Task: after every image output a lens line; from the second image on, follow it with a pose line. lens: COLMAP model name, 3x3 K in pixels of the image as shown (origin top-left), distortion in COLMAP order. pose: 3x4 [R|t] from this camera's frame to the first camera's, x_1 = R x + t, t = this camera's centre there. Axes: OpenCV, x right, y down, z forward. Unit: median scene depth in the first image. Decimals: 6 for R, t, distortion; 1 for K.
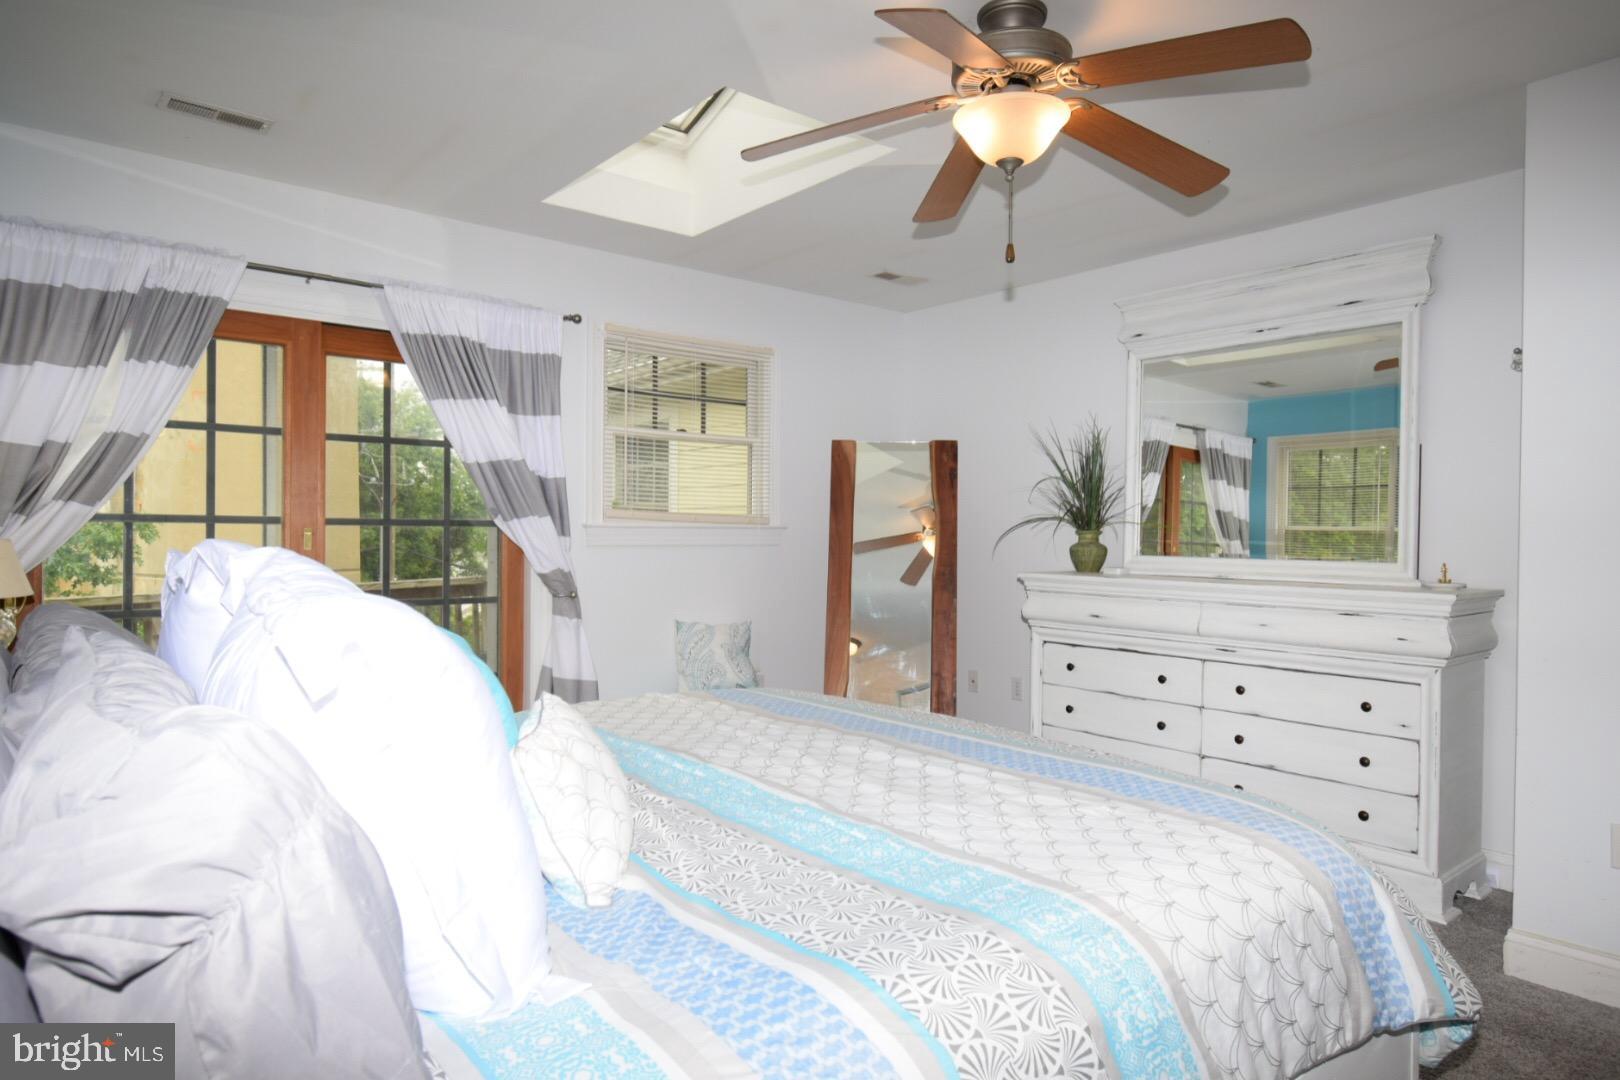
lens RADIAL K [[967.0, 0, 808.8], [0, 967.0, 539.6], [0, 0, 1]] dist [-0.005228, -0.001469]
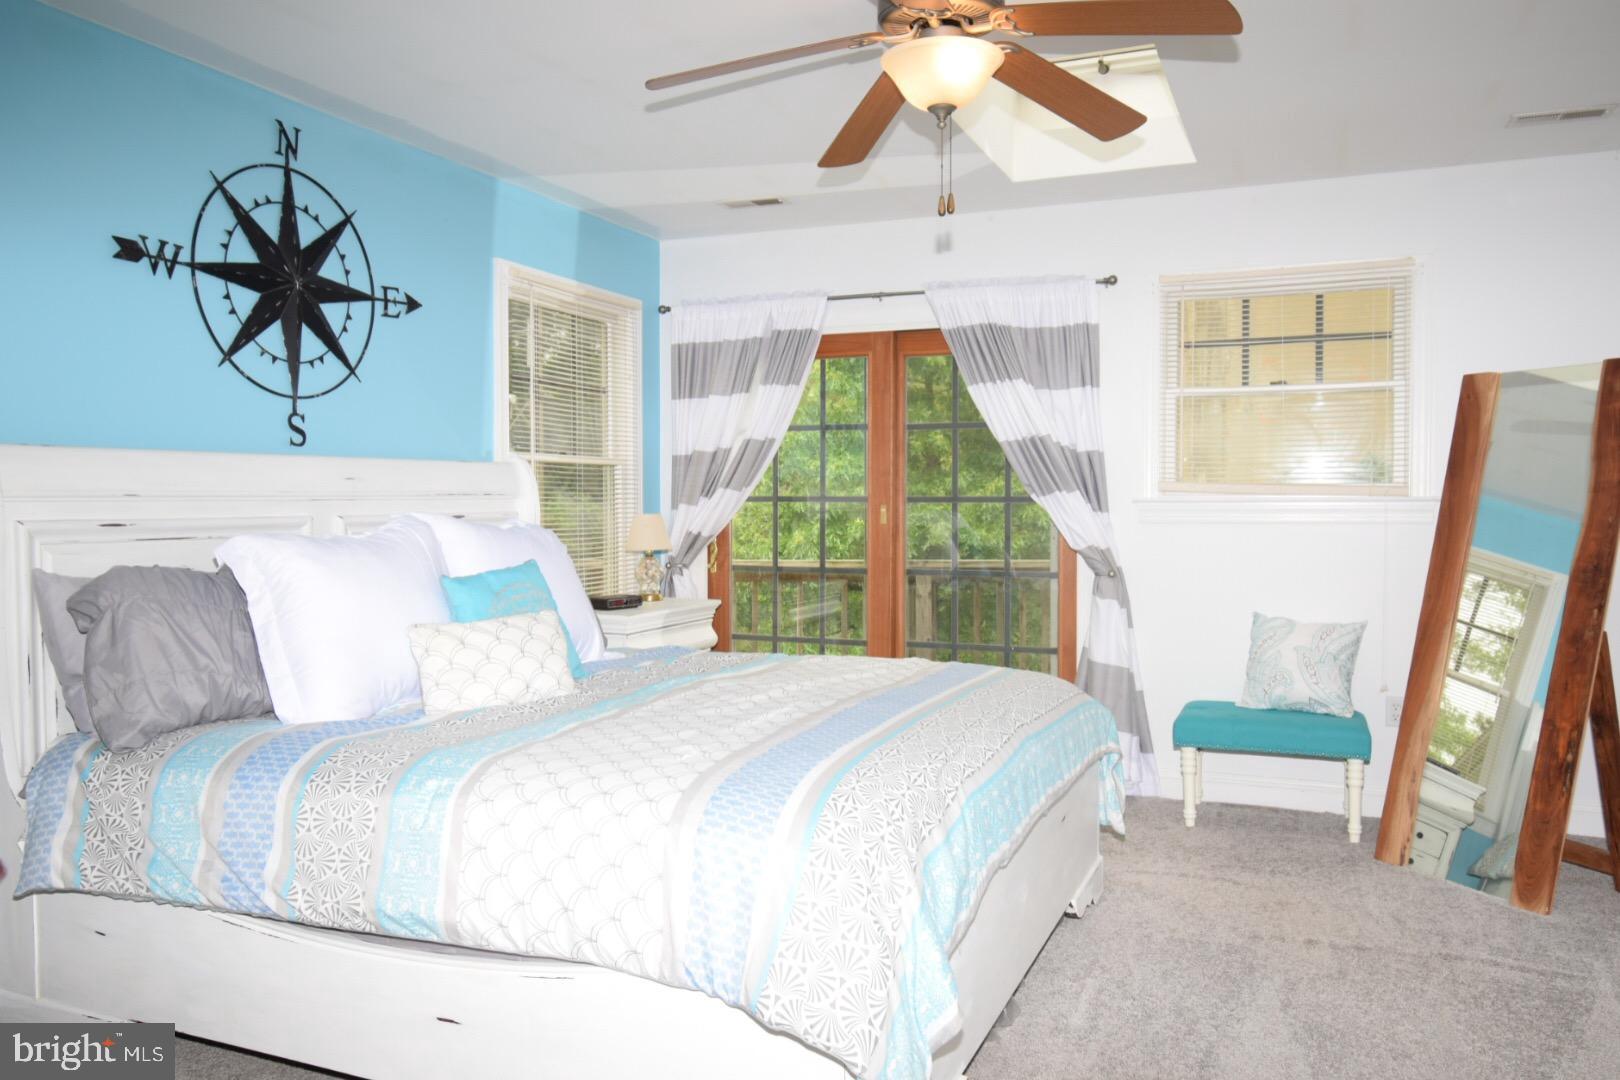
lens RADIAL K [[1190.3, 0, 814.6], [0, 1190.3, 535.1], [0, 0, 1]] dist [-0.006500, -0.004181]
pose [[0.472134, 0.013465, -0.881424, 0.672008], [-0.001398, 0.999894, 0.014526, 0.002822], [0.881526, -0.005625, 0.472102, 0.207235]]
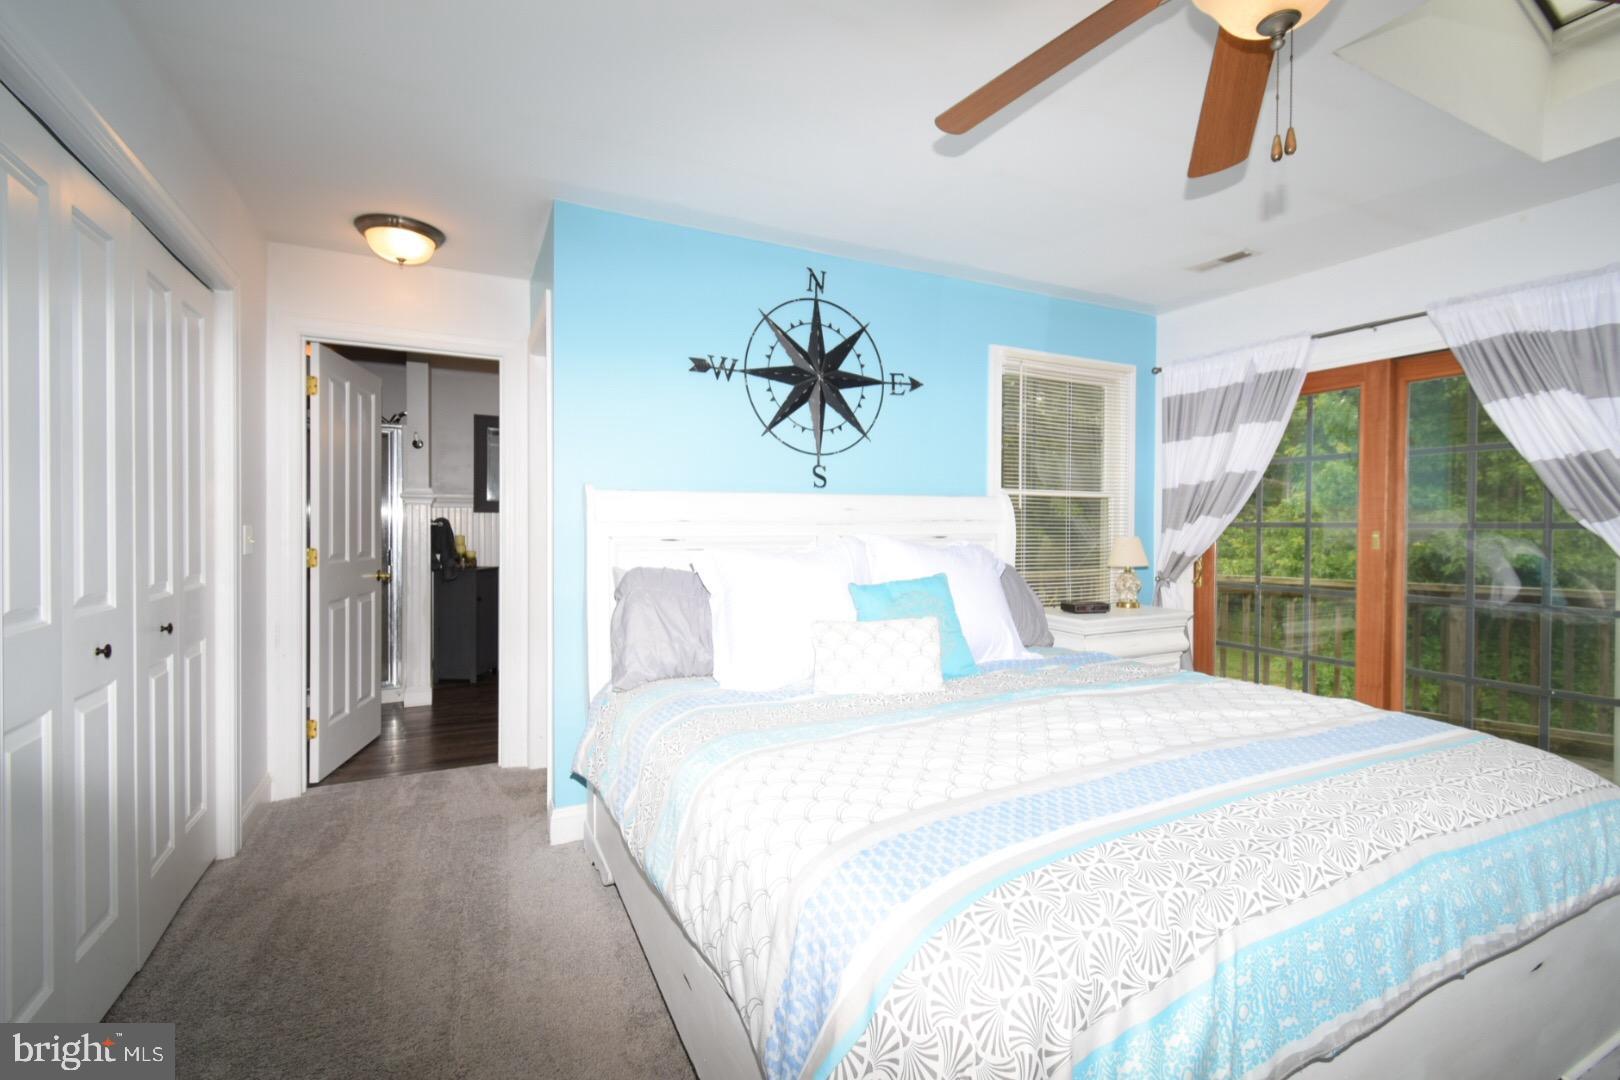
lens RADIAL K [[718.1, 0, 804.6], [0, 718.1, 537.1], [0, 0, 1]] dist [-0.000104, -0.000338]
pose [[-0.215799, 0.004223, -0.976429, 0.473027], [-0.013501, 0.999882, 0.007308, -0.001785], [0.976344, 0.014760, -0.215717, 0.446304]]
